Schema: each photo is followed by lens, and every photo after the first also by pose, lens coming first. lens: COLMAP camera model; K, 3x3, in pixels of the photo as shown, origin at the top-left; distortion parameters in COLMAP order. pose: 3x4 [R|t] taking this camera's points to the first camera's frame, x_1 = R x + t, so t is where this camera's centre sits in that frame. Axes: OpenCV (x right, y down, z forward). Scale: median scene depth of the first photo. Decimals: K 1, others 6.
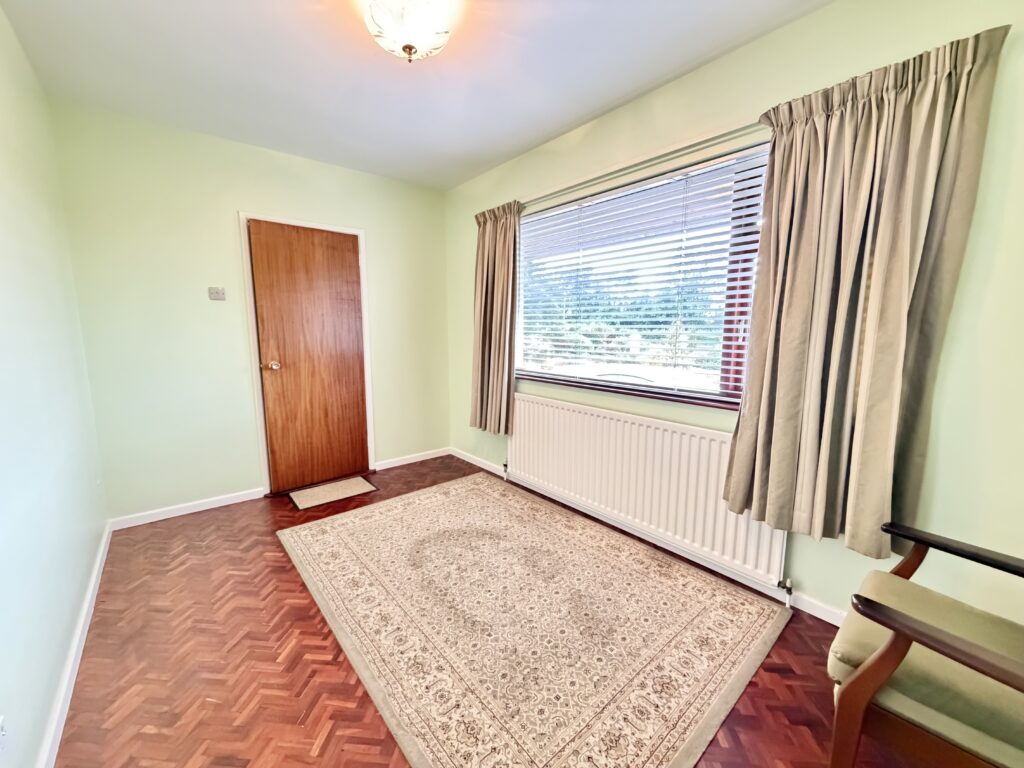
lens RADIAL K [[405.5, 0, 511.6], [0, 405.5, 382.7], [0, 0, 1]] dist [0.002705, -0.000912]
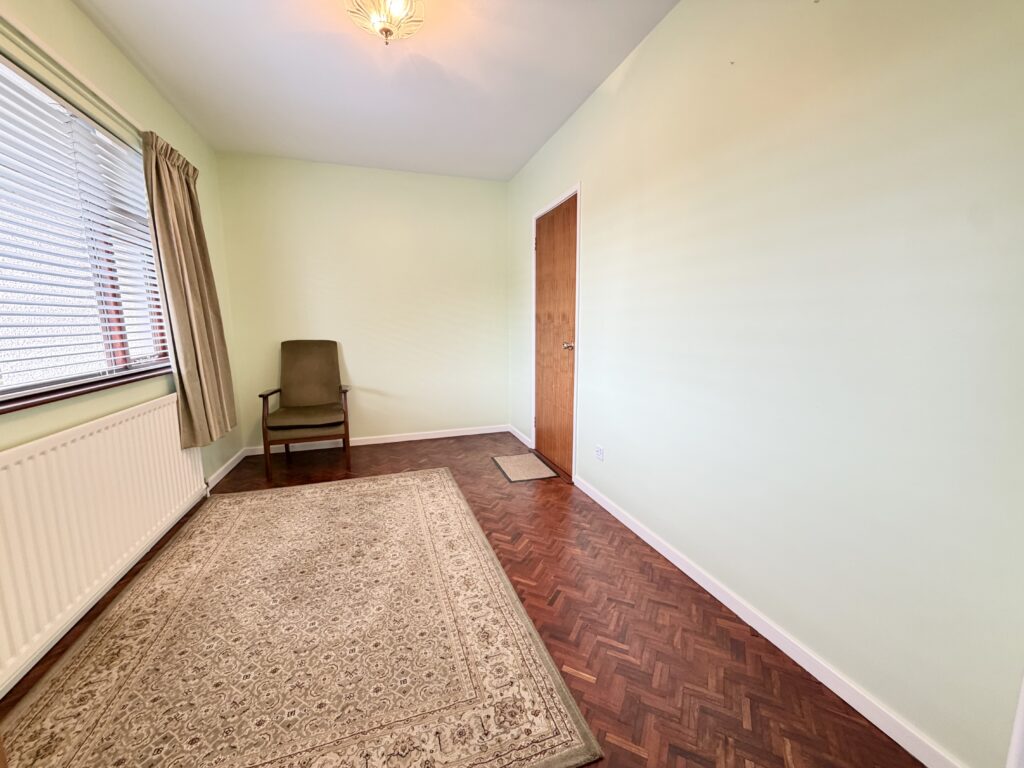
lens RADIAL K [[405.5, 0, 511.2], [0, 405.5, 383.2], [0, 0, 1]] dist [0.002705, -0.000912]
pose [[-0.926970, -0.051543, 0.371579, -0.788110], [0.052725, 0.962783, 0.265081, -0.161090], [-0.371413, 0.265314, -0.889753, 1.650403]]
